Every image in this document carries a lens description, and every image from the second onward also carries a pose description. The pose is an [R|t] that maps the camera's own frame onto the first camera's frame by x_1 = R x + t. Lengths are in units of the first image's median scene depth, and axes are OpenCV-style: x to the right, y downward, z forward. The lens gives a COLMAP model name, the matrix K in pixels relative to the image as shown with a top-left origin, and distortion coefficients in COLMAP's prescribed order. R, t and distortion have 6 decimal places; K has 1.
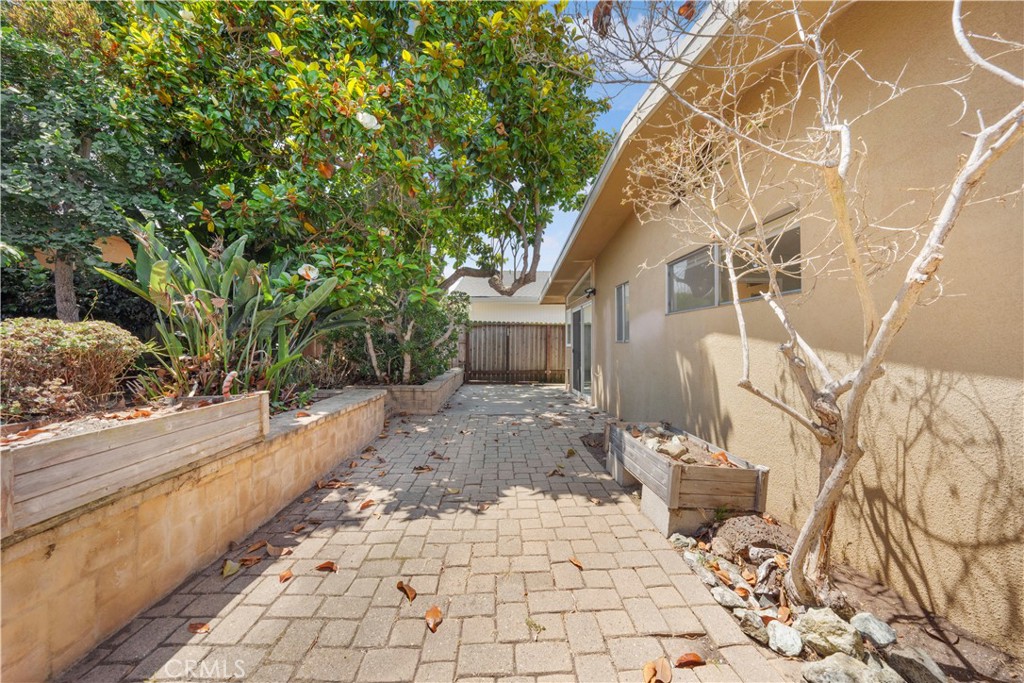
lens RADIAL K [[360.4, 0, 515.0], [0, 360.4, 339.7], [0, 0, 1]] dist [-0.014727, 0.001831]
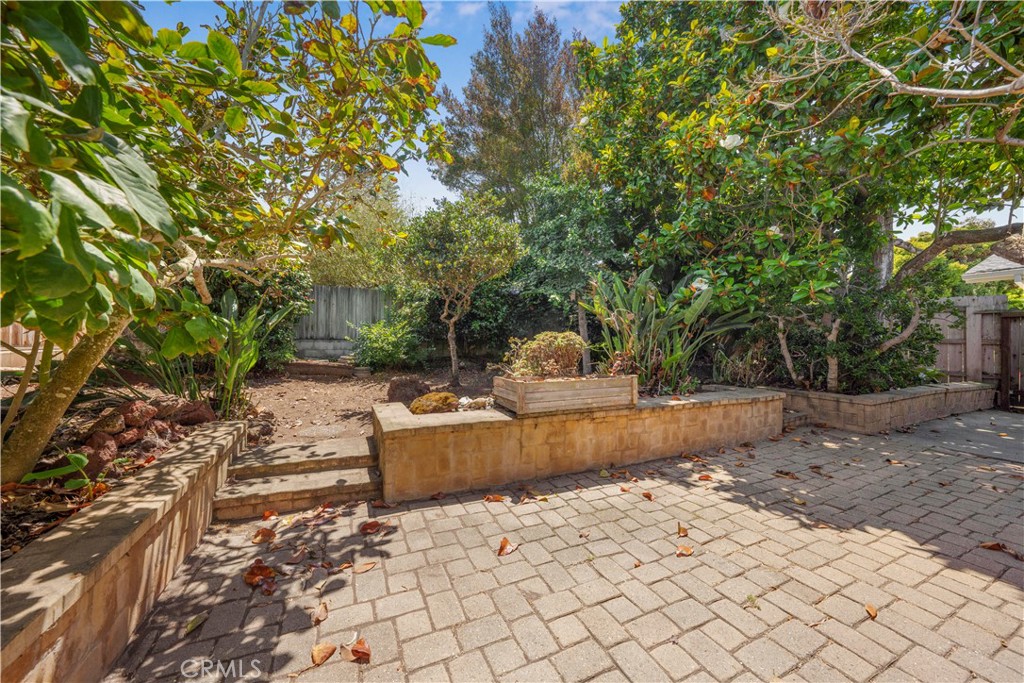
lens RADIAL K [[360.4, 0, 506.2], [0, 360.4, 338.0], [0, 0, 1]] dist [-0.014727, 0.001831]
pose [[0.370665, -0.008436, -0.928728, 0.422110], [0.004146, 0.999964, -0.007429, -0.003569], [0.928757, -0.001097, 0.370687, -0.058194]]
